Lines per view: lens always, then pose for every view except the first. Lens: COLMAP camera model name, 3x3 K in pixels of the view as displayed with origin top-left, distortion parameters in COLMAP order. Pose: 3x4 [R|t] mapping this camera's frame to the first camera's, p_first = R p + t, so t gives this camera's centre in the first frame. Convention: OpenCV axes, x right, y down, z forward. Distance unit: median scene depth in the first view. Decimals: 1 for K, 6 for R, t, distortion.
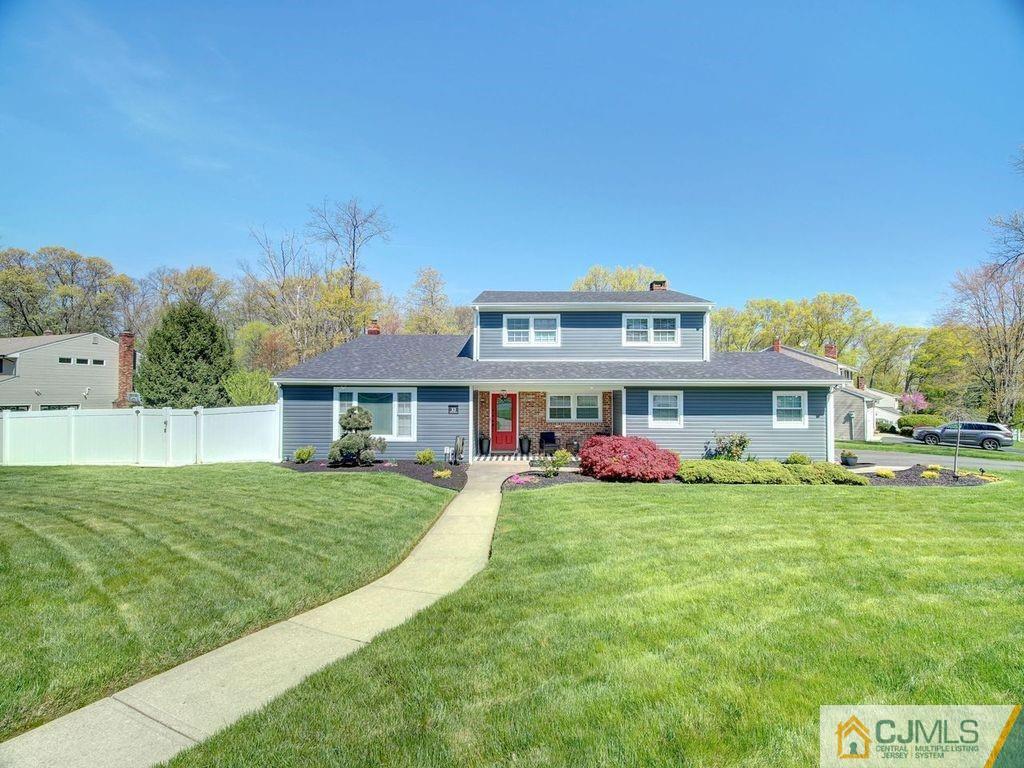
lens RADIAL K [[483.8, 0, 512.0], [0, 483.8, 384.0], [0, 0, 1]] dist [-0.001376, -0.000266]
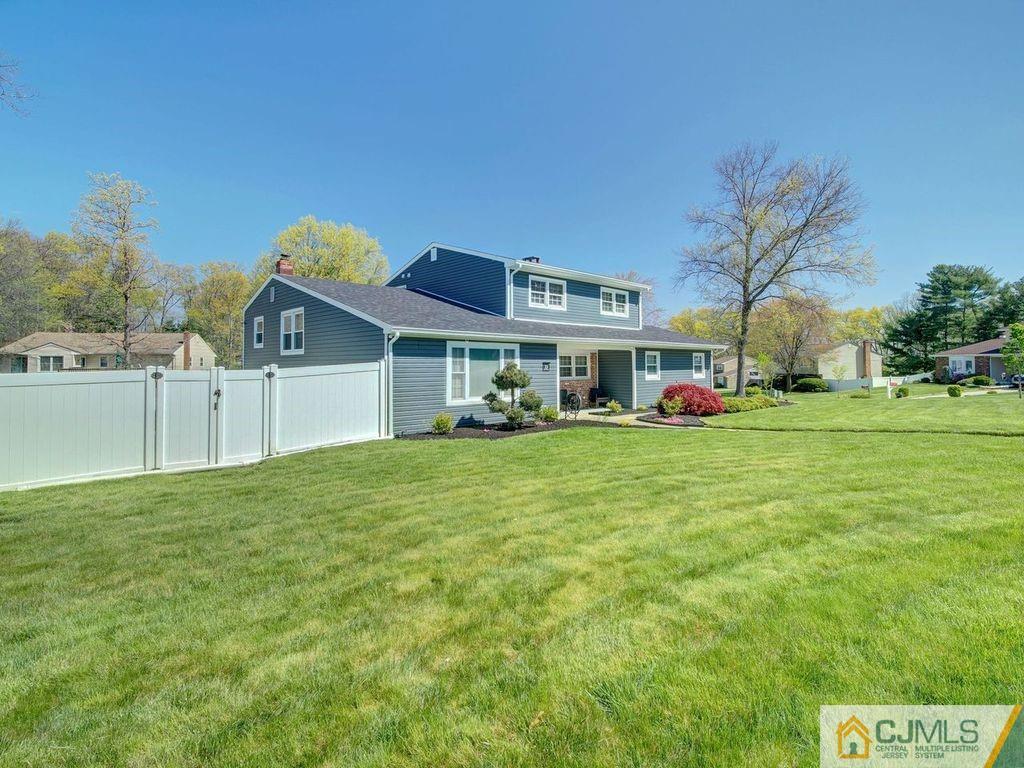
lens RADIAL K [[483.8, 0, 512.0], [0, 483.8, 384.0], [0, 0, 1]] dist [-0.001376, -0.000266]
pose [[0.733456, -0.030734, 0.679042, -0.832844], [-0.006107, 0.998639, 0.051795, 0.035874], [-0.679709, -0.042137, 0.732270, 0.308294]]
